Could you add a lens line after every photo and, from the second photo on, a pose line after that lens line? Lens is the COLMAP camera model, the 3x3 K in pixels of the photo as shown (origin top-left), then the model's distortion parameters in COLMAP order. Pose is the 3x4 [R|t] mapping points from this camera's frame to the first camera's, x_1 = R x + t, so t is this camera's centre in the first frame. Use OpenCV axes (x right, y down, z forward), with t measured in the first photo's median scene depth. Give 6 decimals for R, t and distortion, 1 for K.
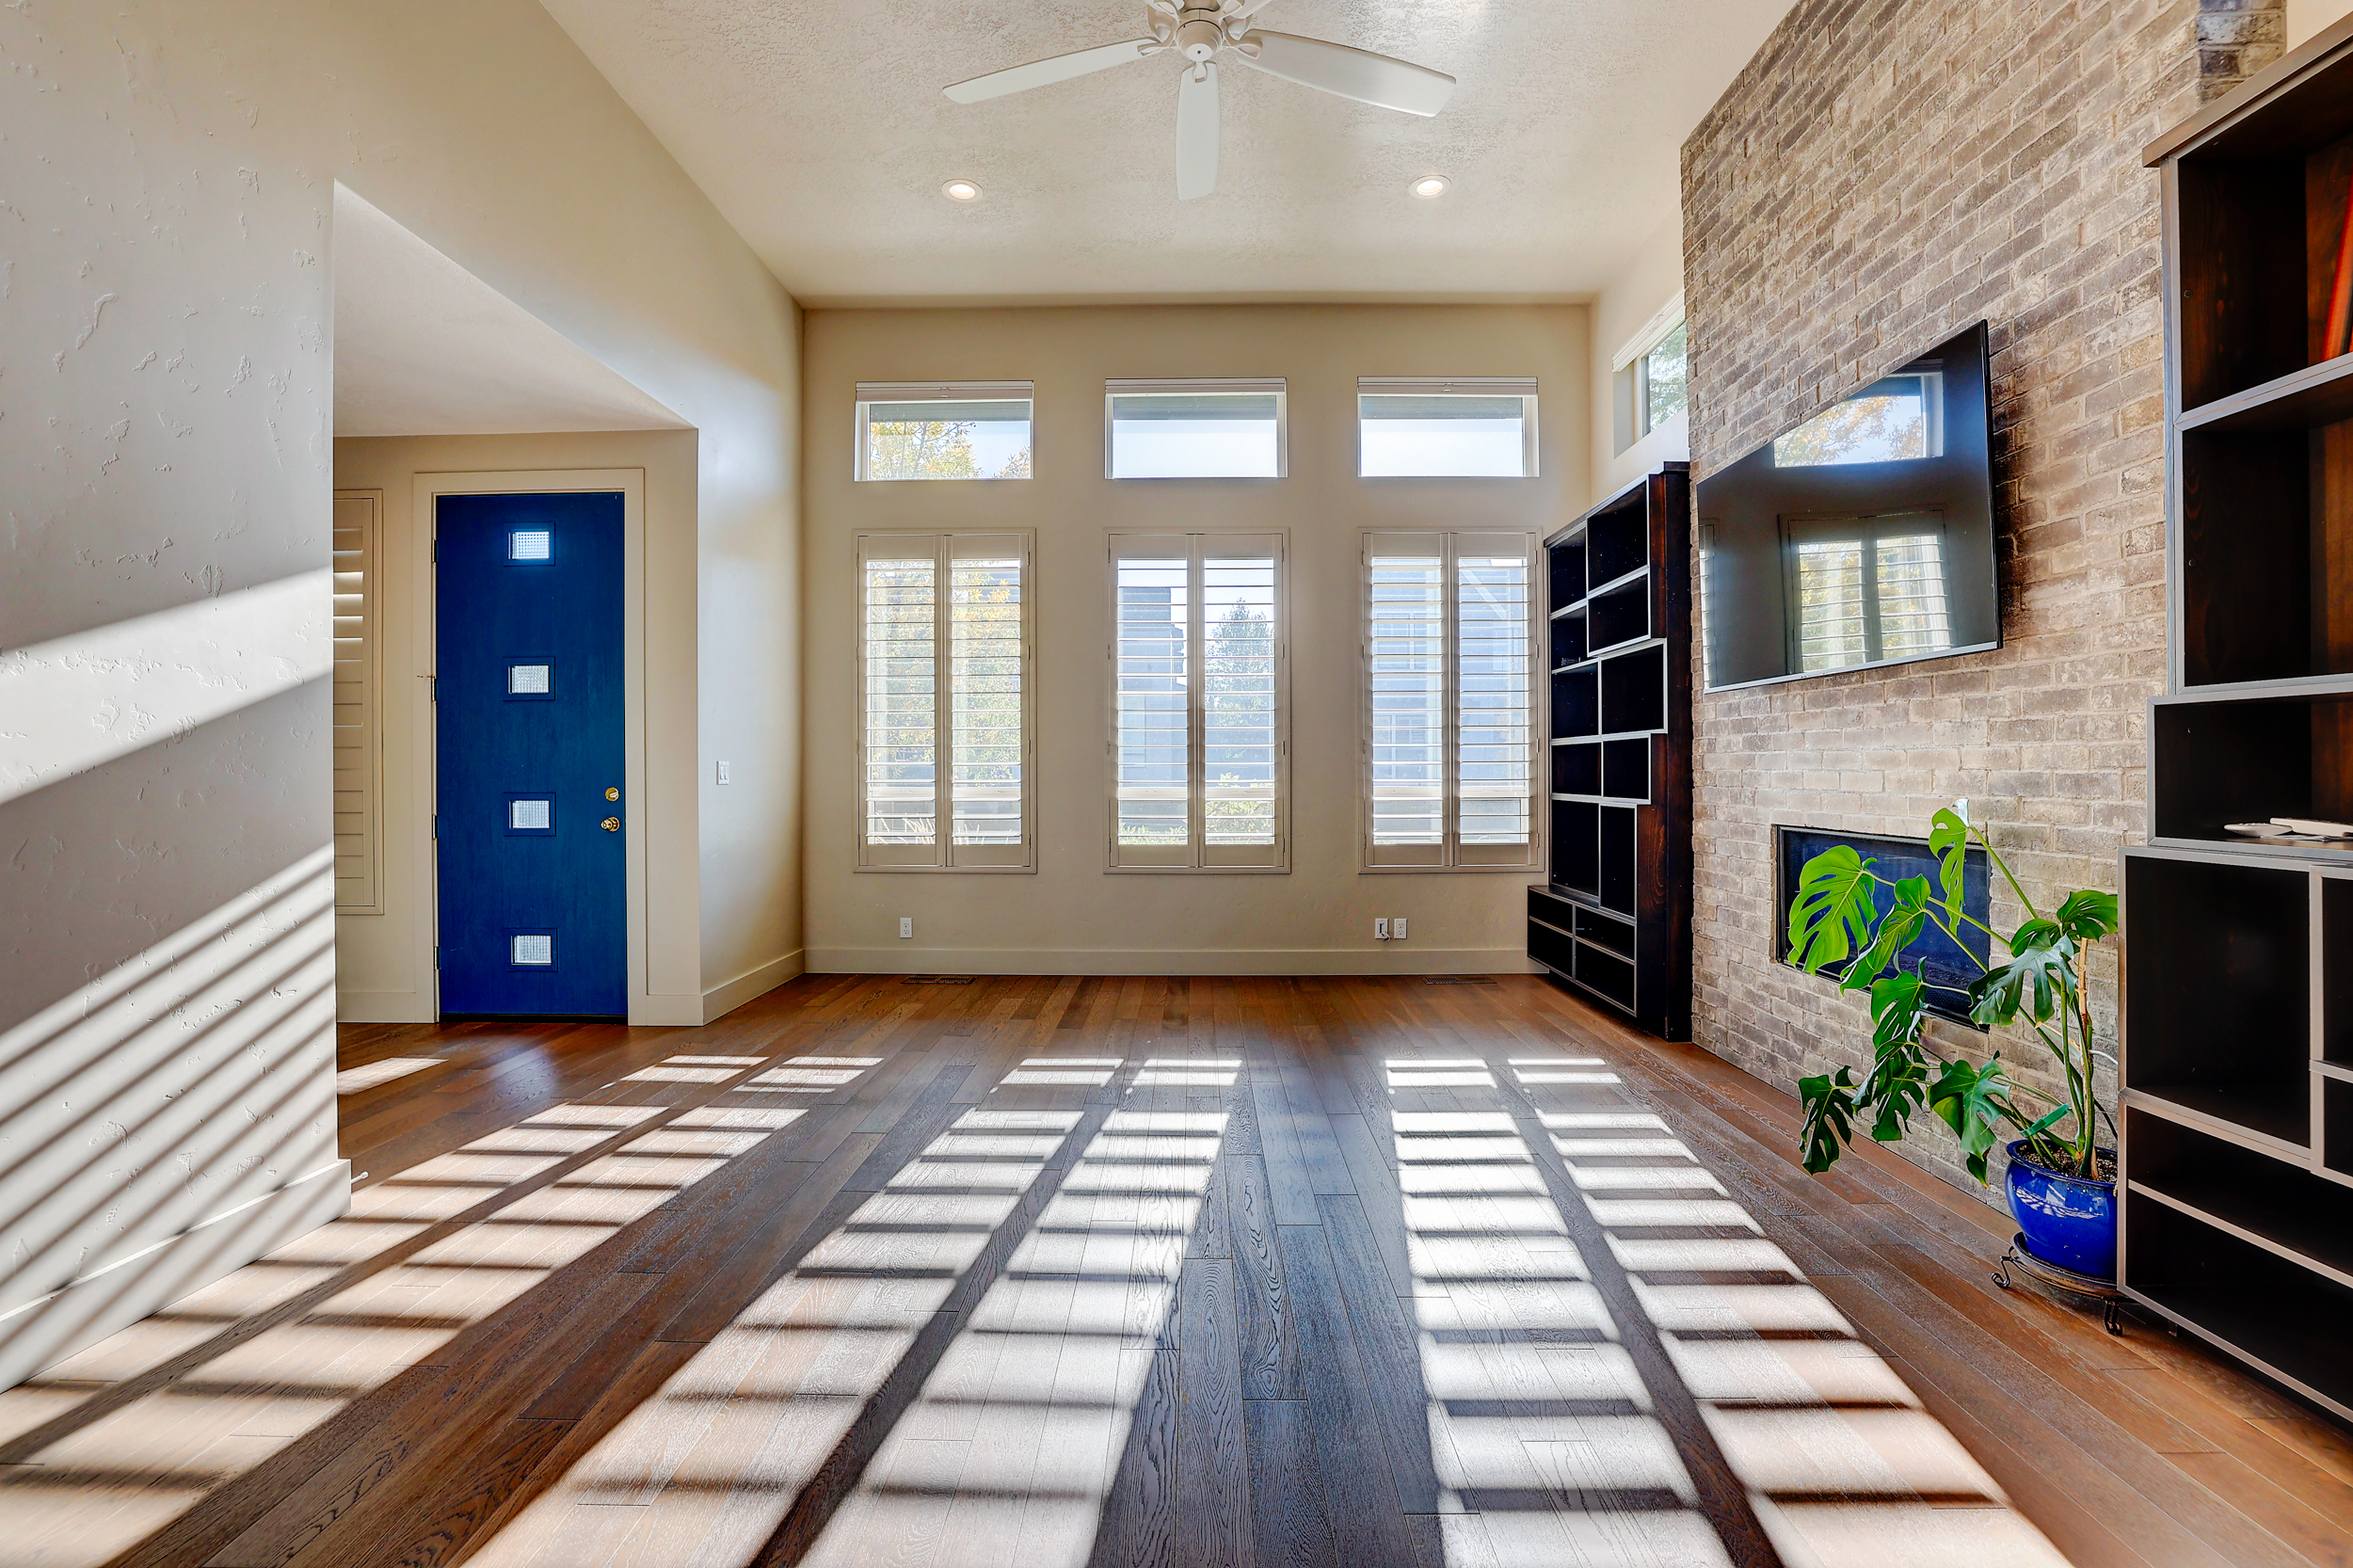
lens RADIAL K [[1004.5, 0, 1180.5], [0, 1004.5, 770.2], [0, 0, 1]] dist [-0.056084, 0.020979]
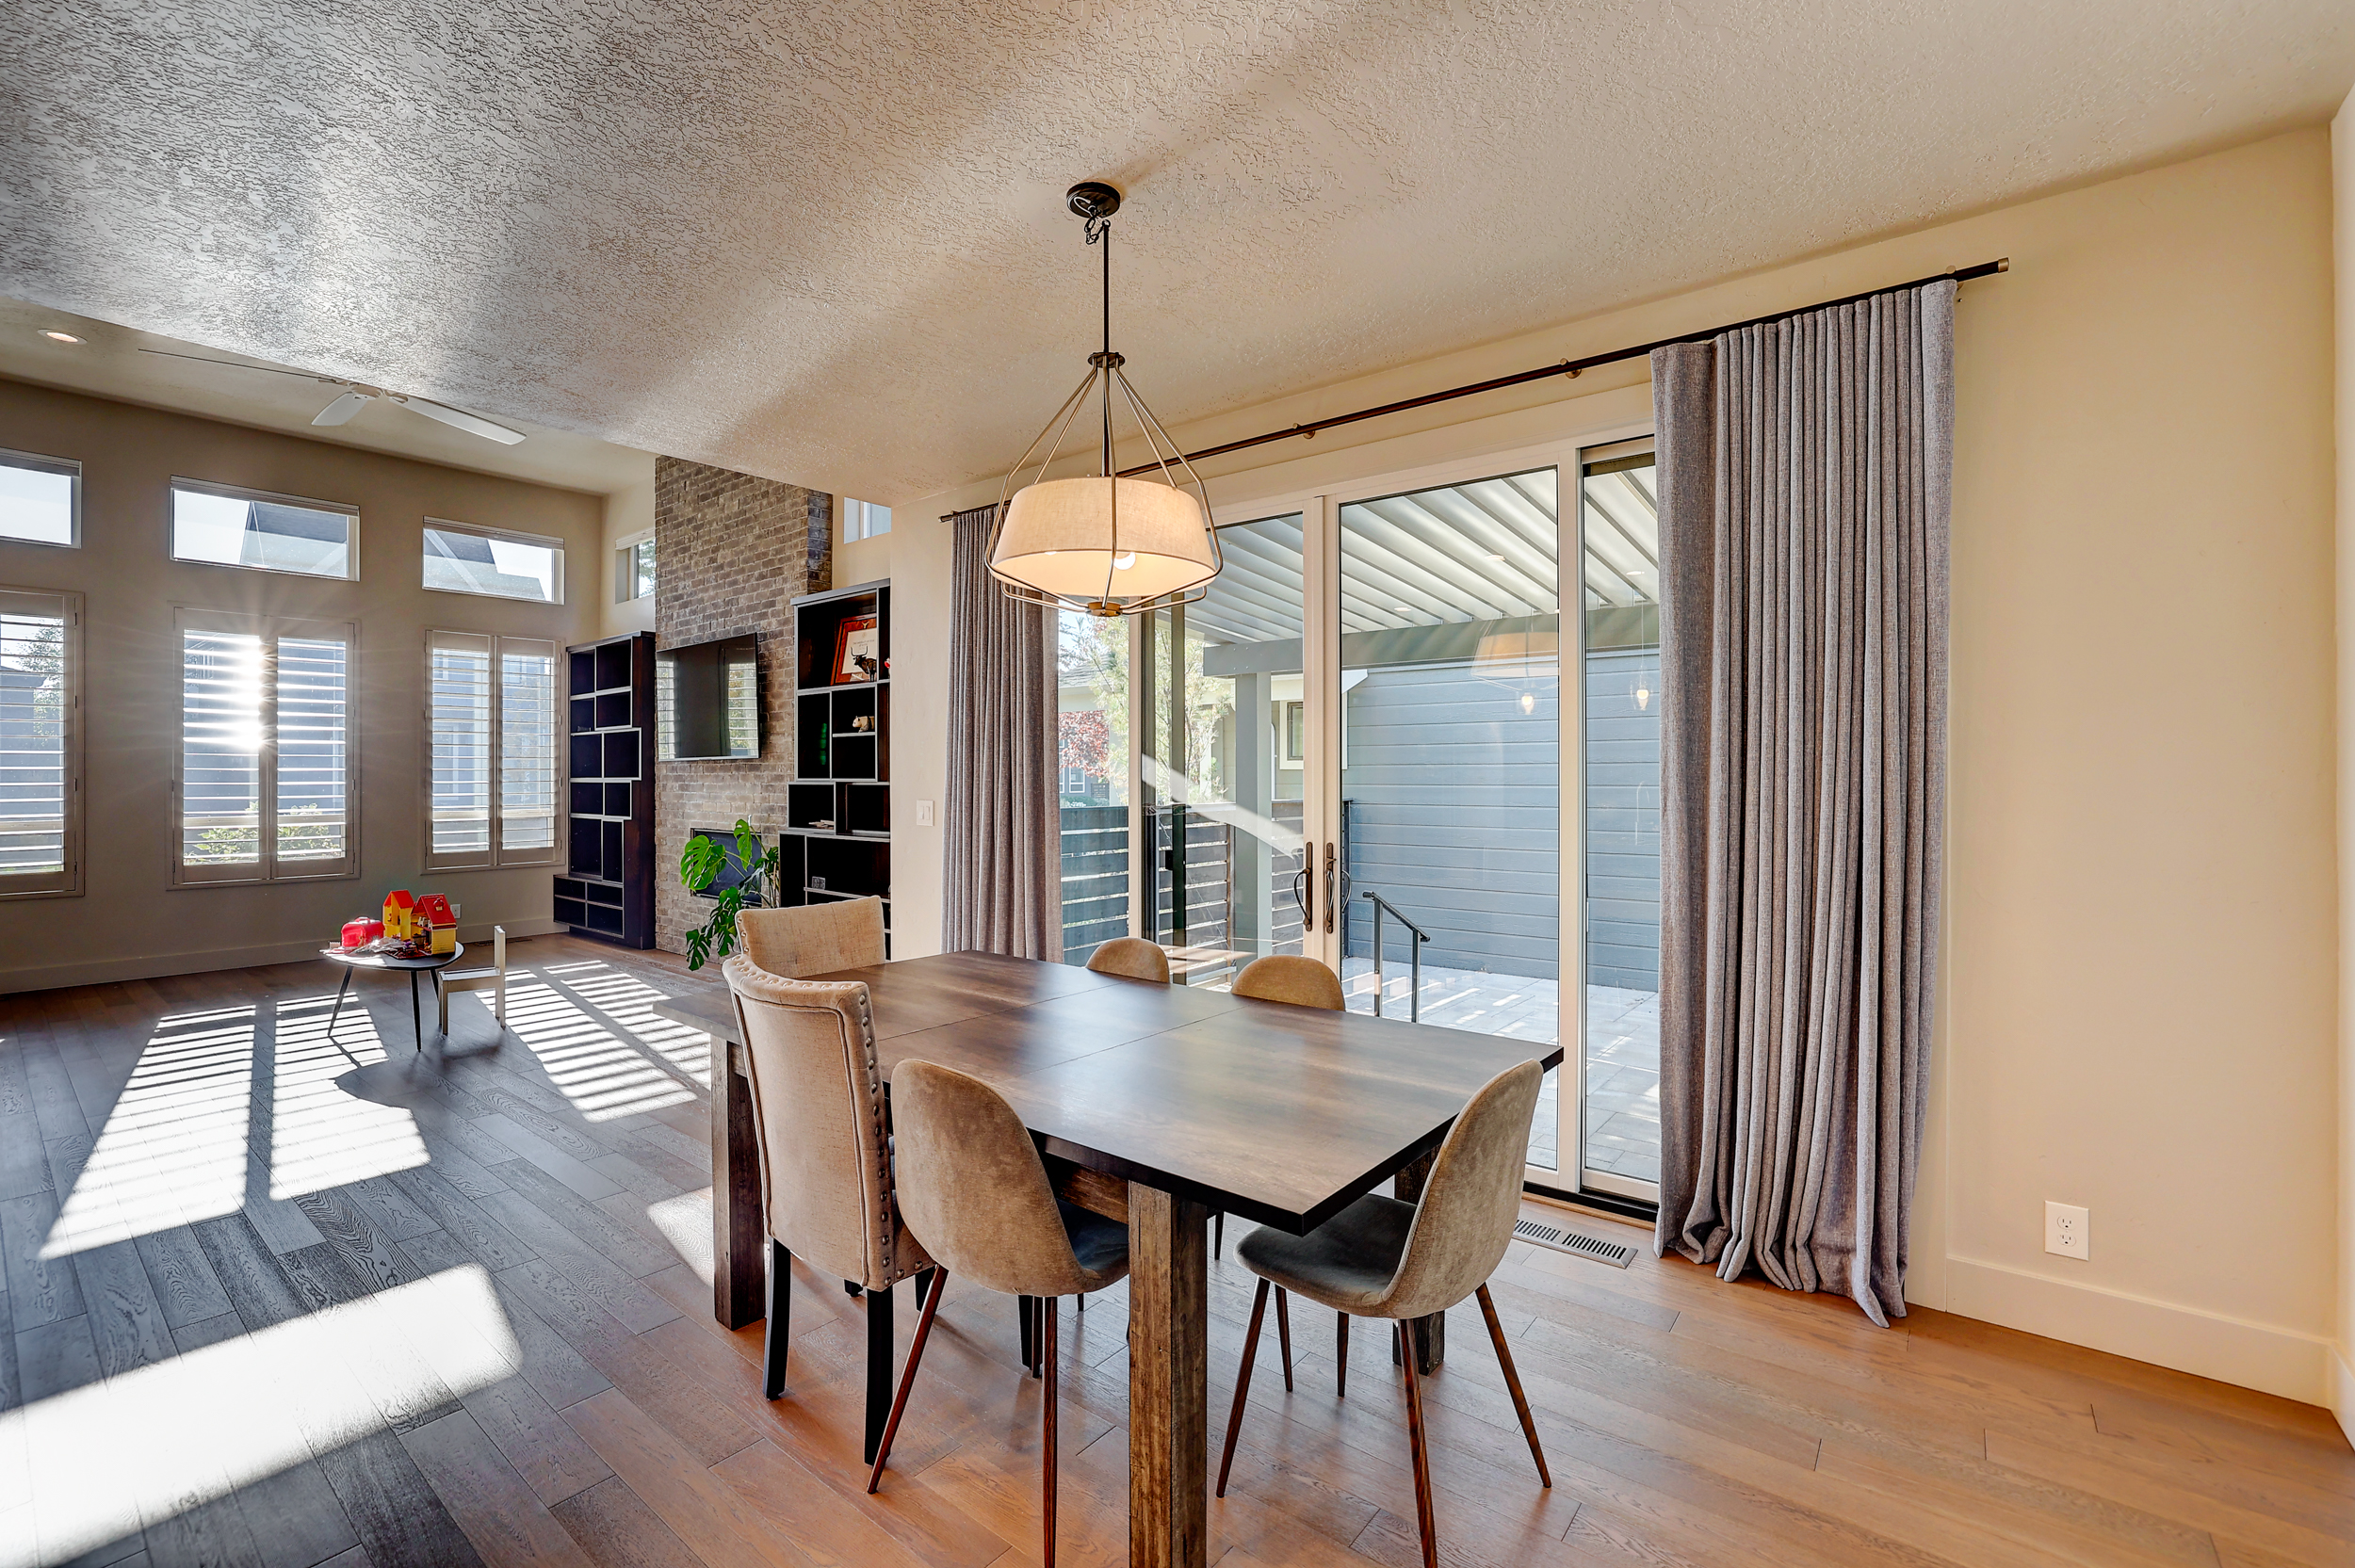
lens RADIAL K [[1005.2, 0, 1181.5], [0, 1005.2, 770.2], [0, 0, 1]] dist [-0.056084, 0.020979]
pose [[0.607064, 0.006008, 0.794630, -0.392488], [0.001317, 0.999962, -0.008567, -0.043591], [-0.794652, 0.006247, 0.607033, -0.997110]]
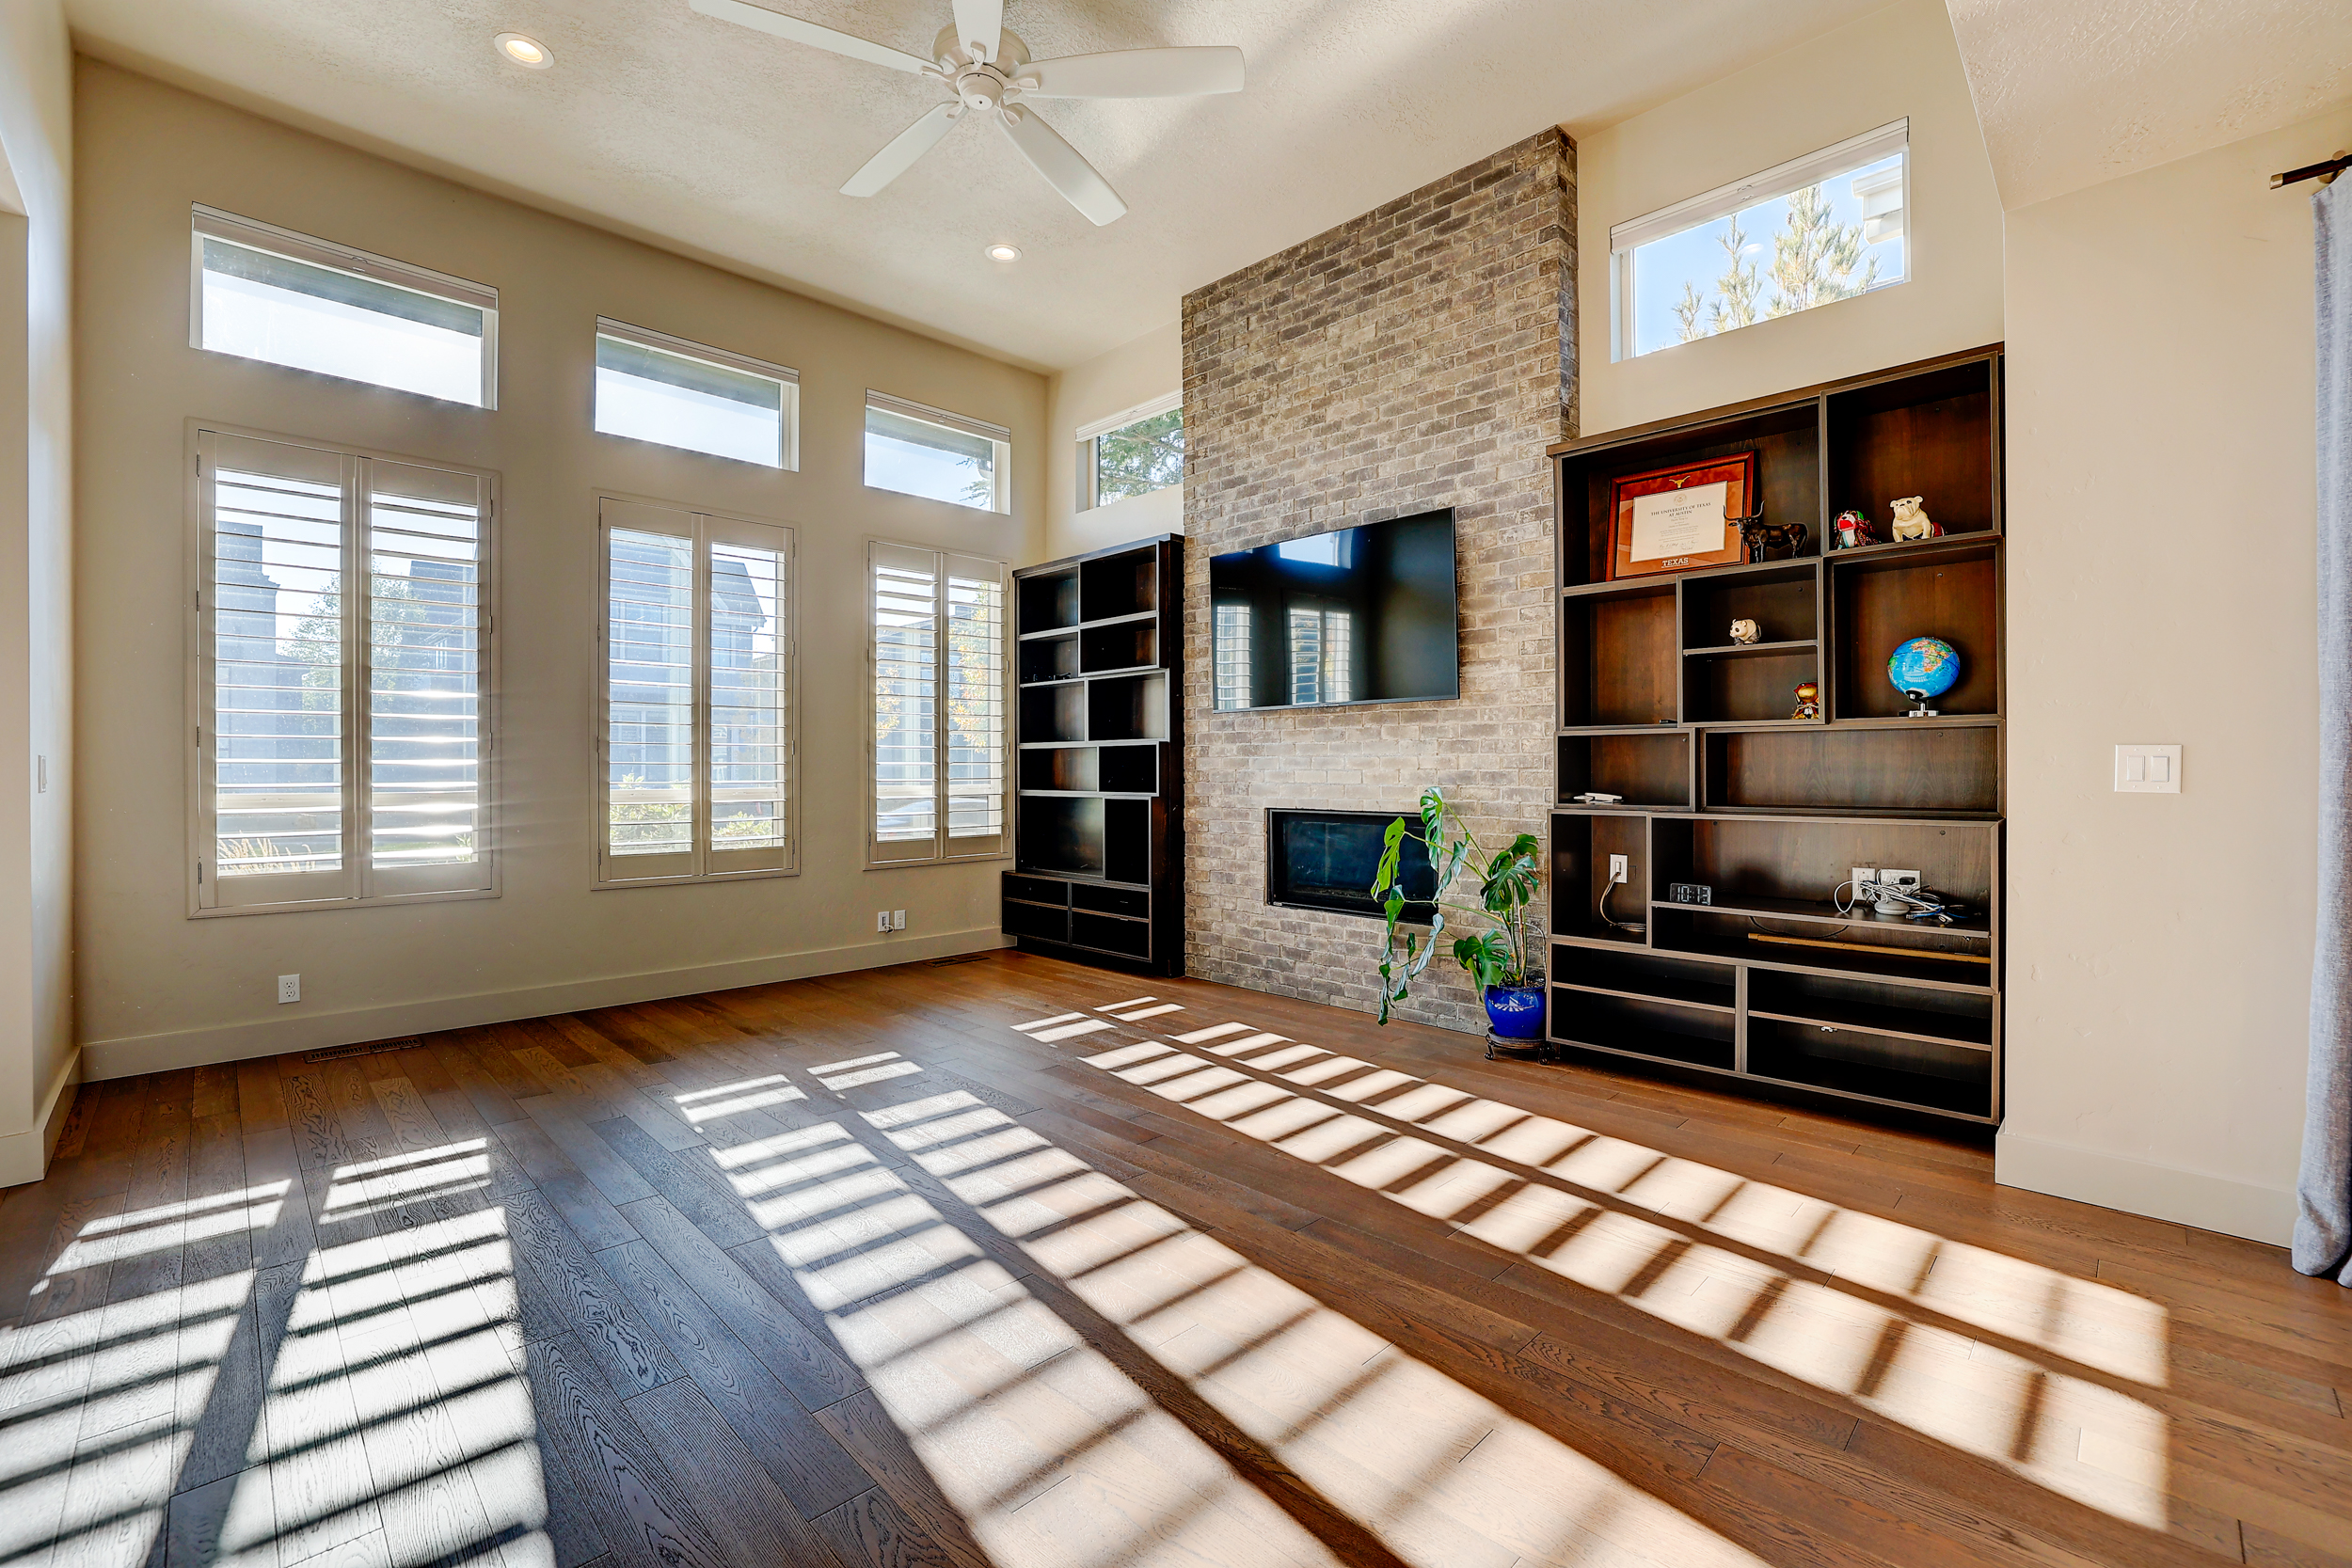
lens RADIAL K [[1004.0, 0, 1180.0], [0, 1004.0, 770.2], [0, 0, 1]] dist [-0.056084, 0.020979]
pose [[0.698051, 0.000390, 0.716048, -0.497904], [0.000513, 0.999999, -0.001045, 0.001852], [-0.716048, 0.001097, 0.698050, 0.077398]]
